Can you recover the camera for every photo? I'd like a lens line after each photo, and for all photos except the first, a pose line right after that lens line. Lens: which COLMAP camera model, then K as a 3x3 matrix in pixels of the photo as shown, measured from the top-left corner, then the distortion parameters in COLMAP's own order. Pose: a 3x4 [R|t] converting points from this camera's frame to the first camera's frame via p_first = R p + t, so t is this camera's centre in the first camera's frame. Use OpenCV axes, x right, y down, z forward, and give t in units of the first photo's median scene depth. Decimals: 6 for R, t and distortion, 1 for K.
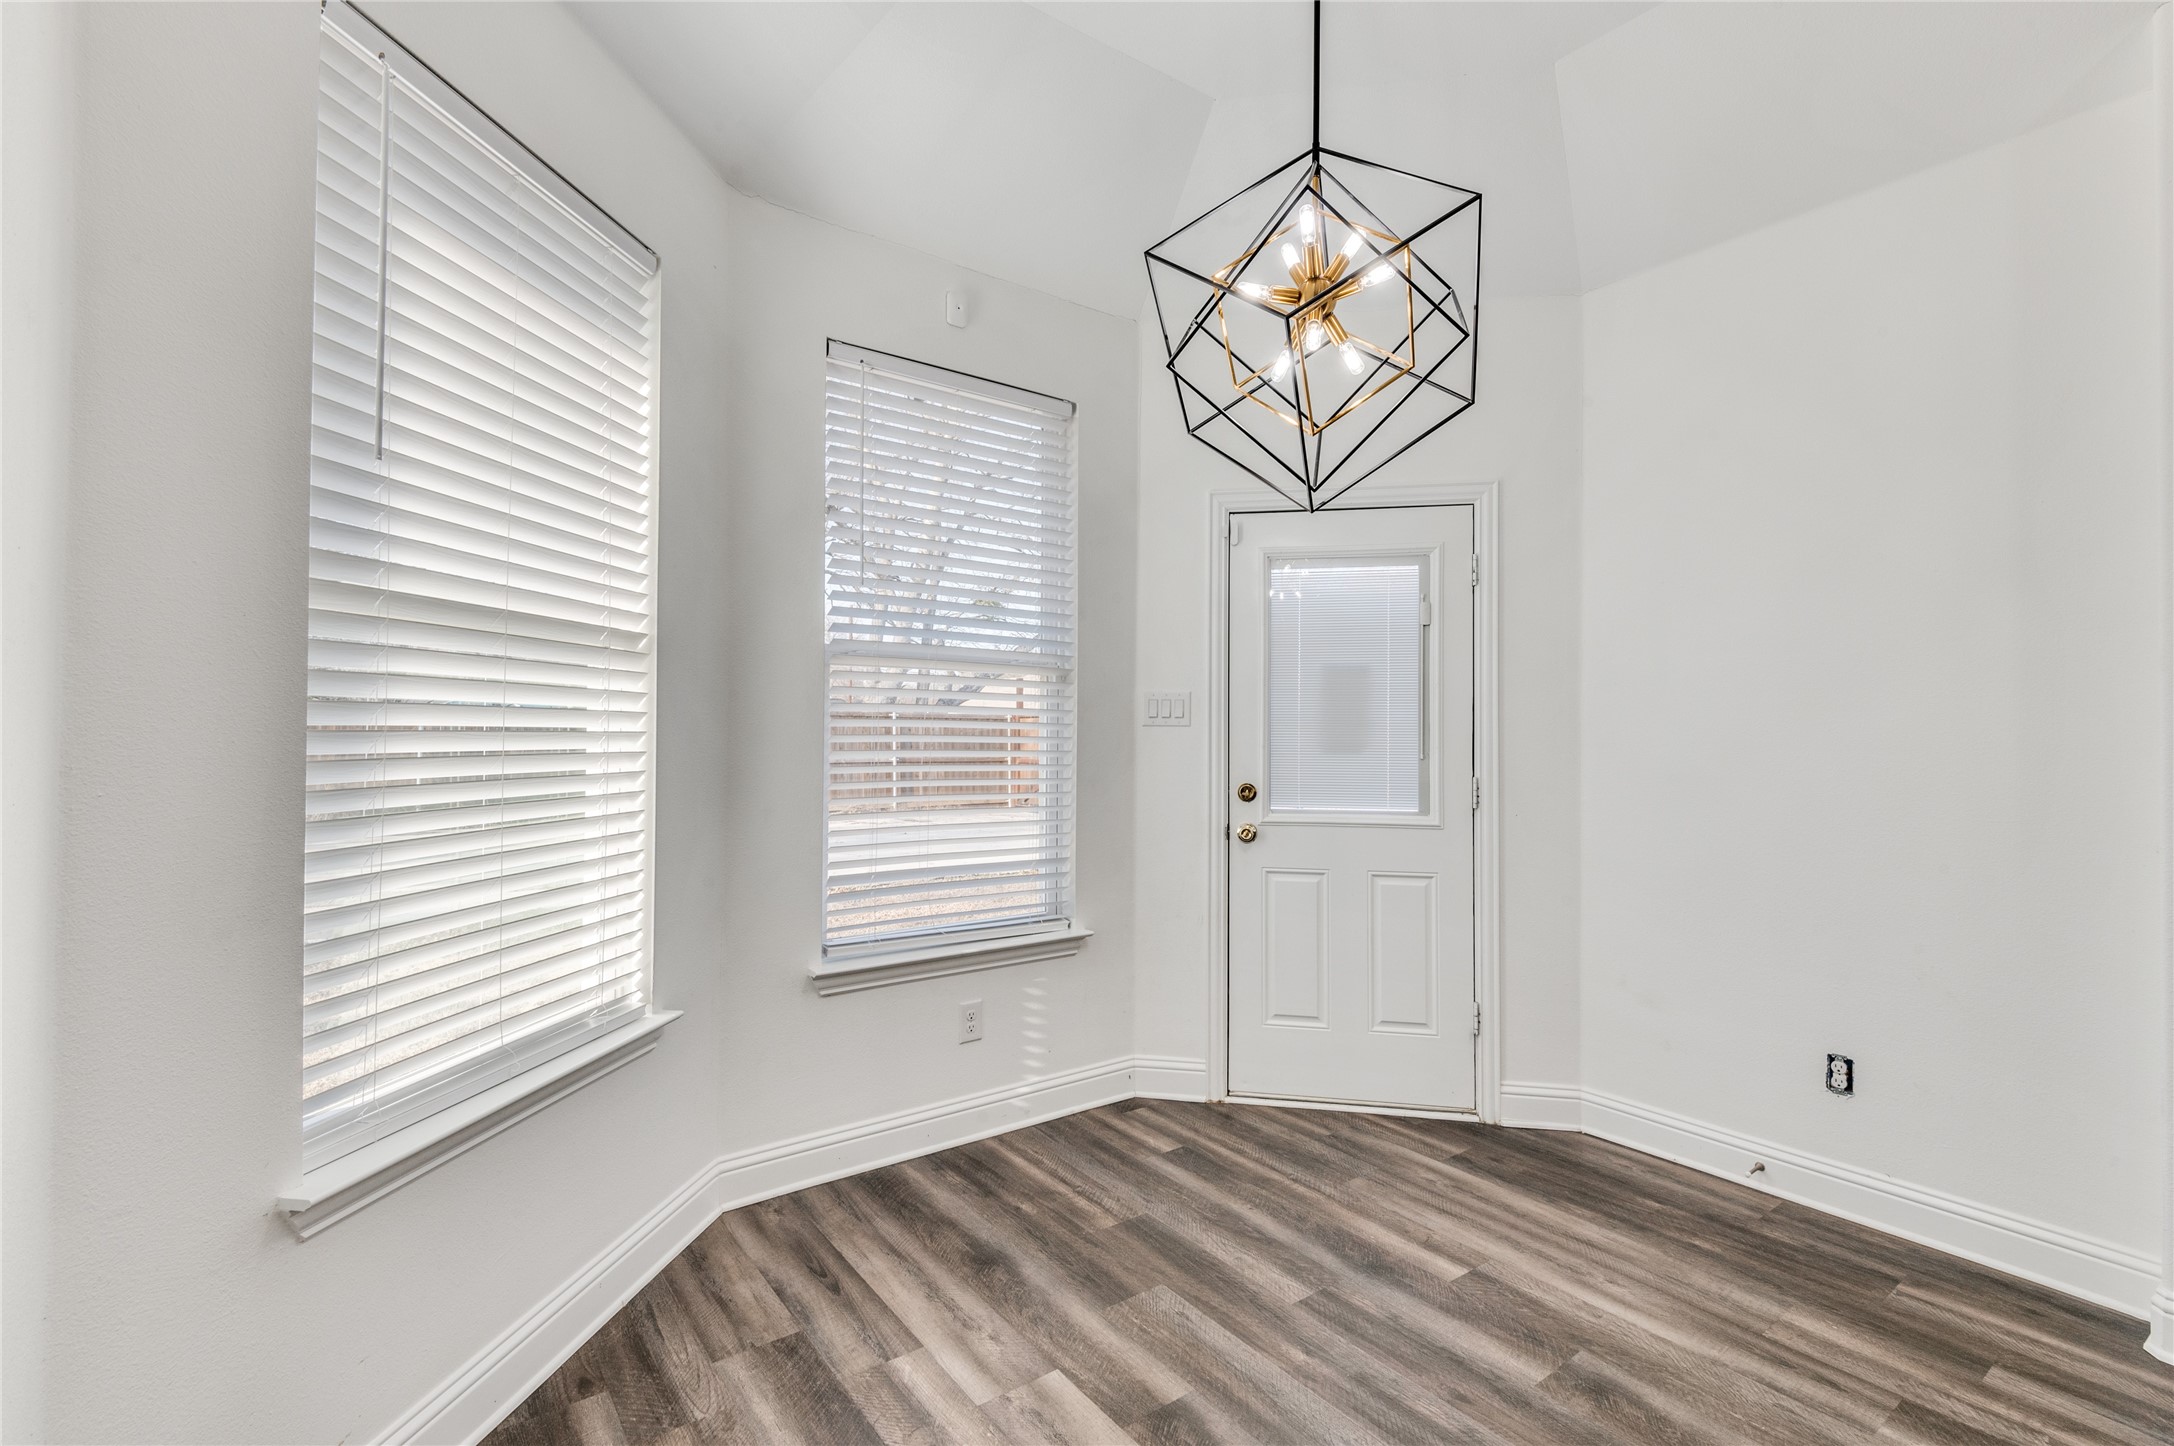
lens RADIAL K [[990.9, 0, 1142.1], [0, 990.9, 721.9], [0, 0, 1]] dist [0.028323, -0.014098]
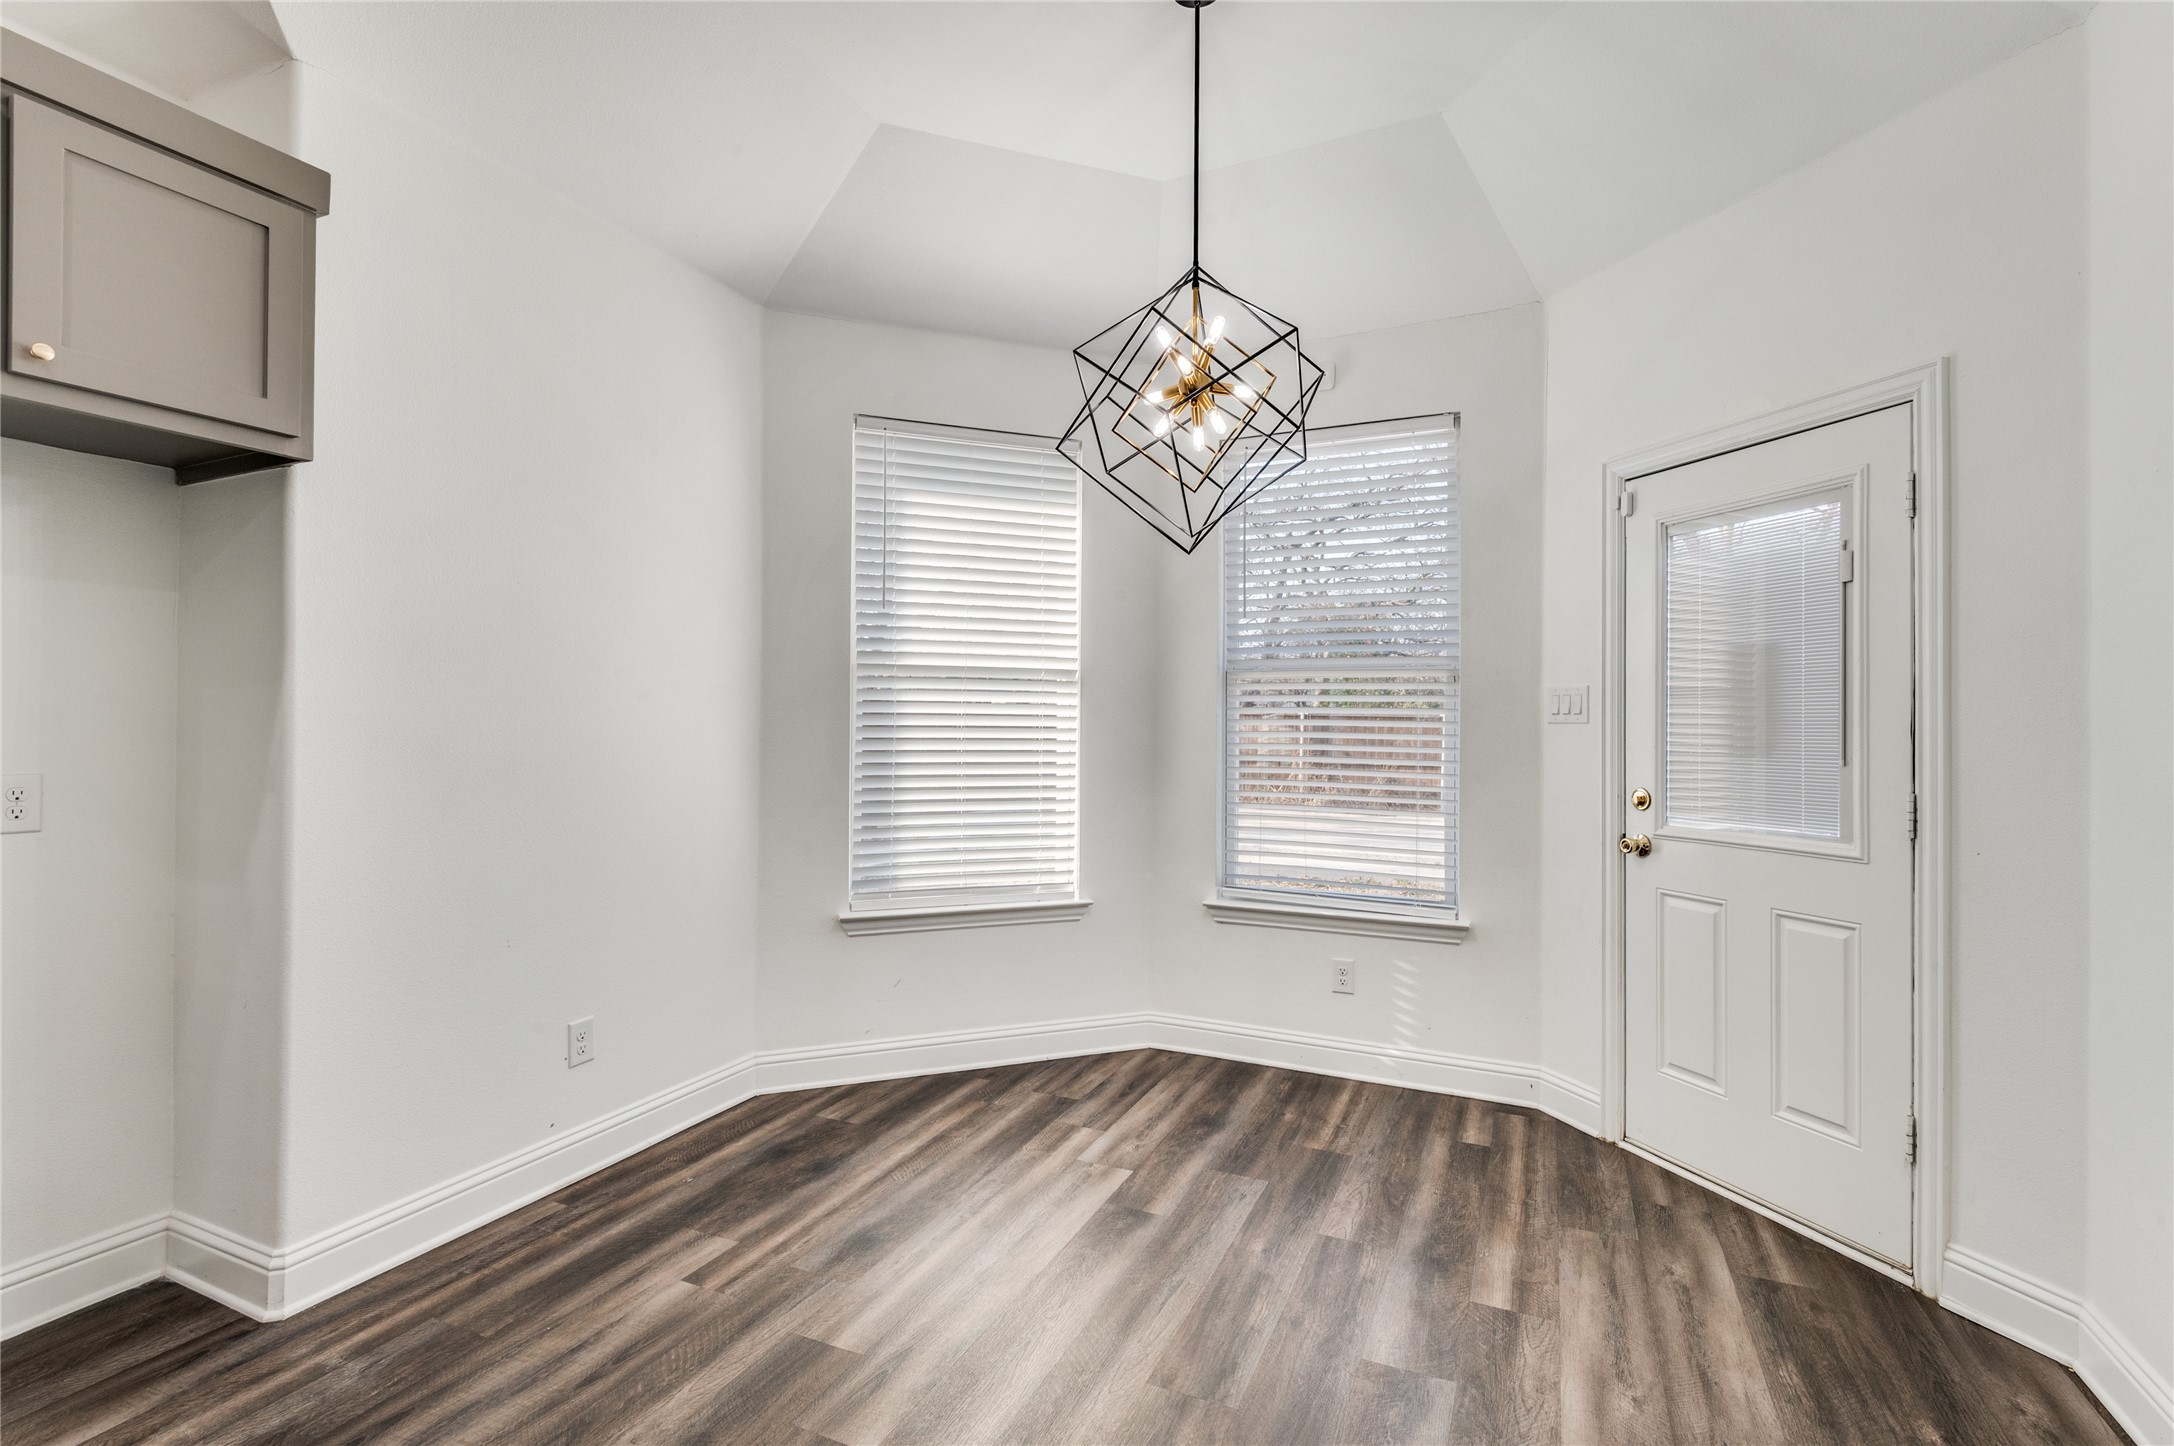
lens RADIAL K [[1023.9, 0, 1063.4], [0, 1023.9, 717.2], [0, 0, 1]] dist [0.048360, -0.032934]
pose [[0.458350, -0.012904, -0.888678, 0.770124], [0.005777, 0.999917, -0.011540, 0.007902], [0.888753, 0.000156, 0.458387, 0.149029]]
